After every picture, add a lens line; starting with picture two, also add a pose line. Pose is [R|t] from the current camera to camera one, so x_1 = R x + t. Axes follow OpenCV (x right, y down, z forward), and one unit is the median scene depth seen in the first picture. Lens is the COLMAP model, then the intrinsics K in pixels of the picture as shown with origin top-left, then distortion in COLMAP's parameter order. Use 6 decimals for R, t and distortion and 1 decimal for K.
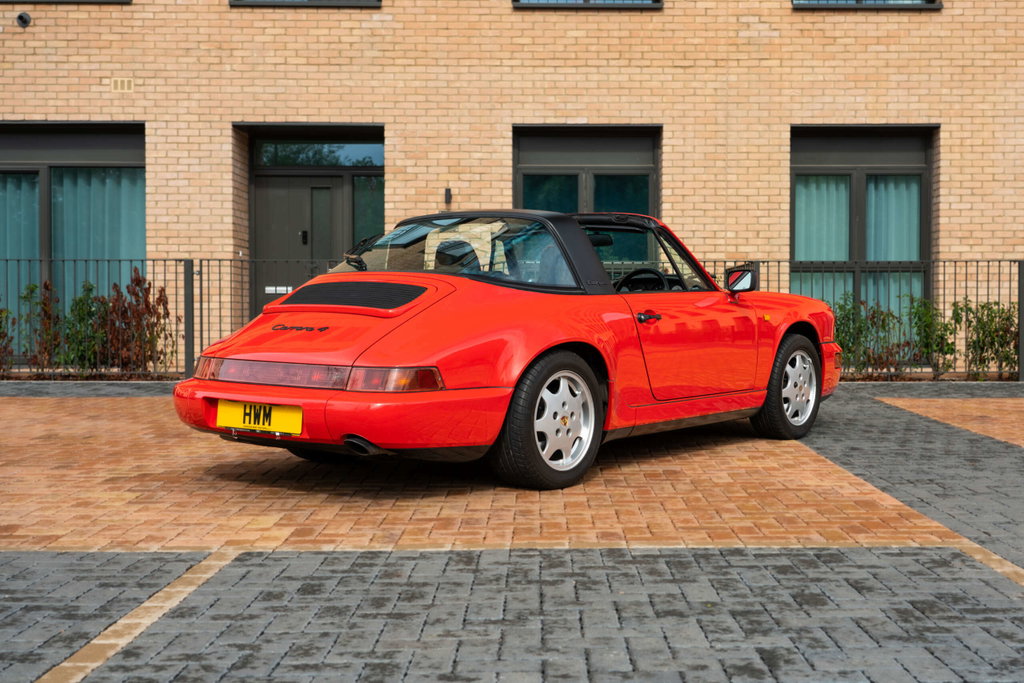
lens RADIAL K [[1062.8, 0, 509.6], [0, 1062.8, 348.4], [0, 0, 1]] dist [0.016403, 0.000000]
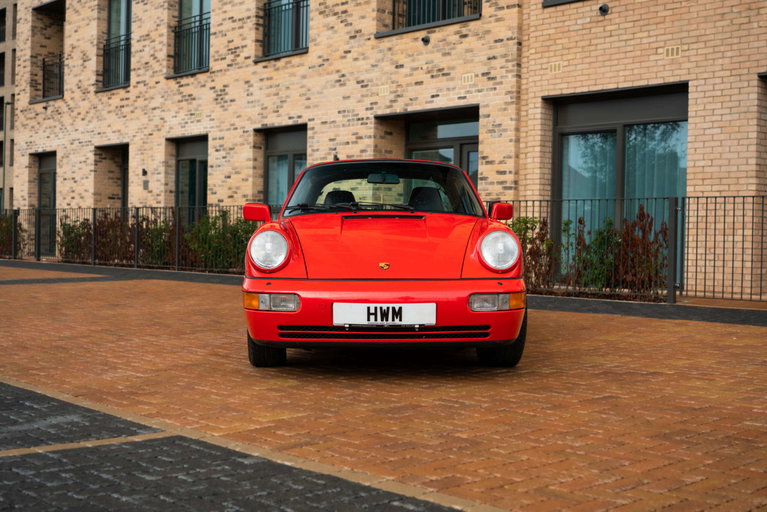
lens RADIAL K [[961.5, 0, 383.8], [0, 961.5, 252.8], [0, 0, 1]] dist [0.000175, 0.000000]
pose [[0.733111, 0.016037, -0.679920, 0.133972], [-0.033019, 0.999382, -0.012030, -0.000819], [0.679307, 0.031269, 0.733188, 0.006269]]
